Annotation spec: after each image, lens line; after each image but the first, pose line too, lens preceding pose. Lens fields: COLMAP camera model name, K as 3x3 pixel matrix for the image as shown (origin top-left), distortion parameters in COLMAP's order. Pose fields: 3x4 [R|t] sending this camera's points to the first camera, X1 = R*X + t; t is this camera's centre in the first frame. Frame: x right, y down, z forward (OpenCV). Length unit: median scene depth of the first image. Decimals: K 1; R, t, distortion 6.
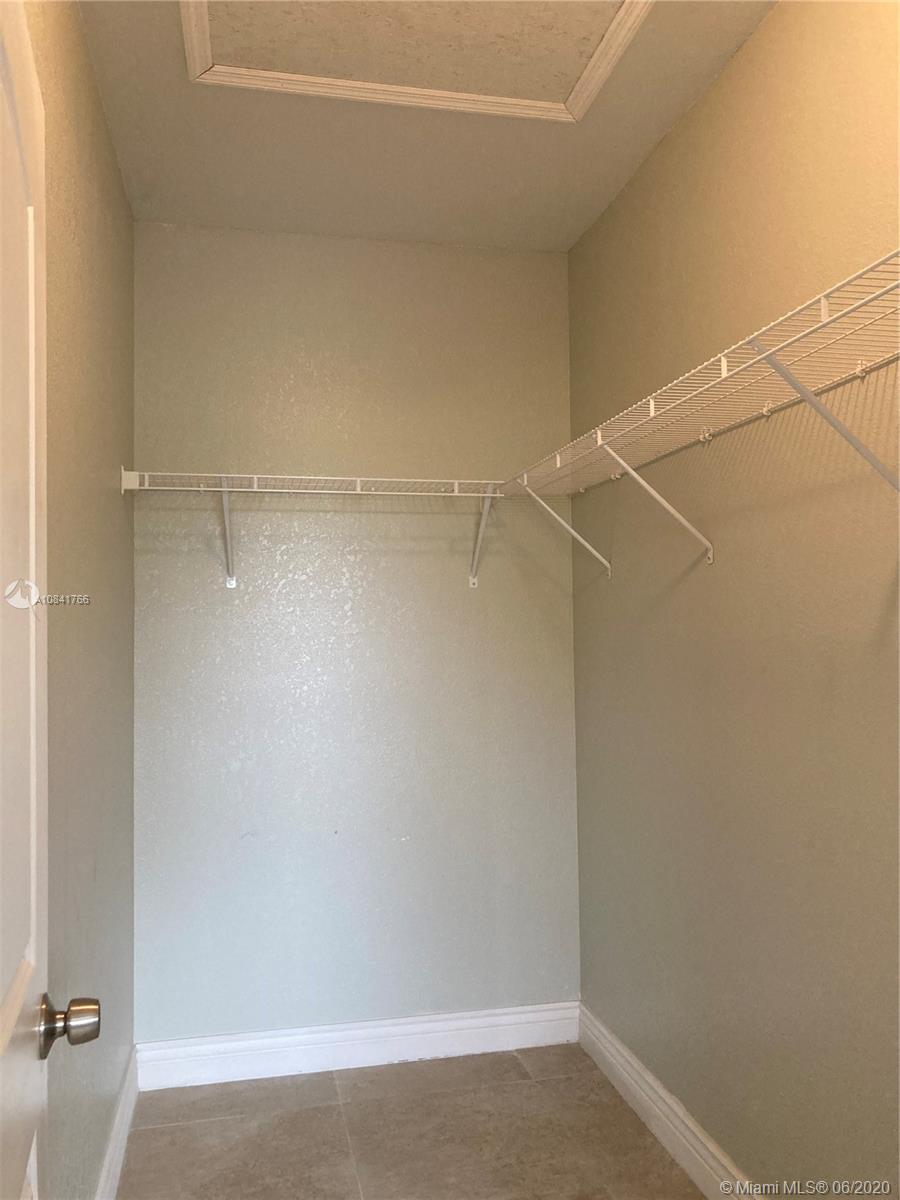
lens RADIAL K [[986.6, 0, 449.3], [0, 986.6, 603.9], [0, 0, 1]] dist [0.026487, -0.030545]
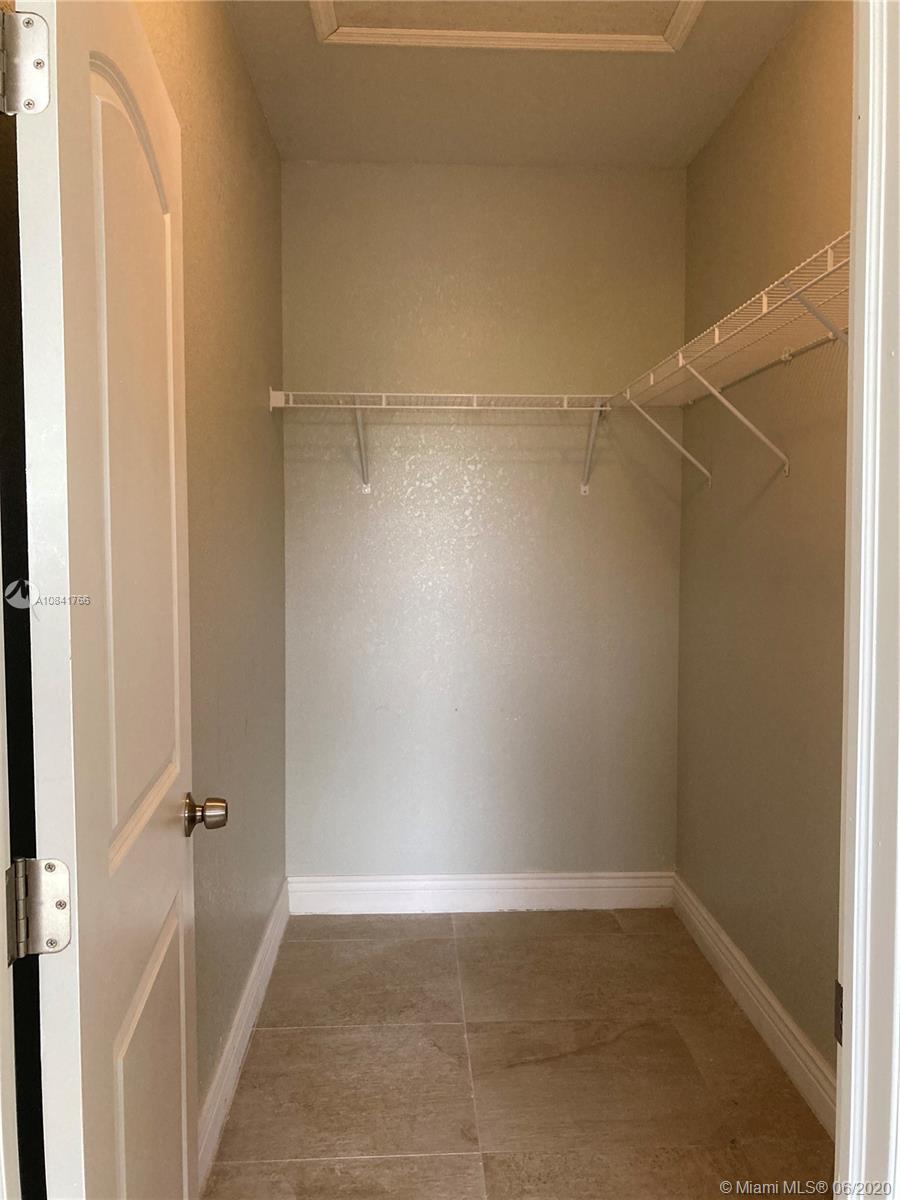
lens RADIAL K [[986.6, 0, 451.8], [0, 986.6, 600.3], [0, 0, 1]] dist [0.026487, -0.030545]
pose [[0.985921, 0.024612, -0.165390, 0.070332], [-0.008436, 0.995170, 0.097802, -0.006927], [0.166998, -0.095030, 0.981367, -0.109214]]
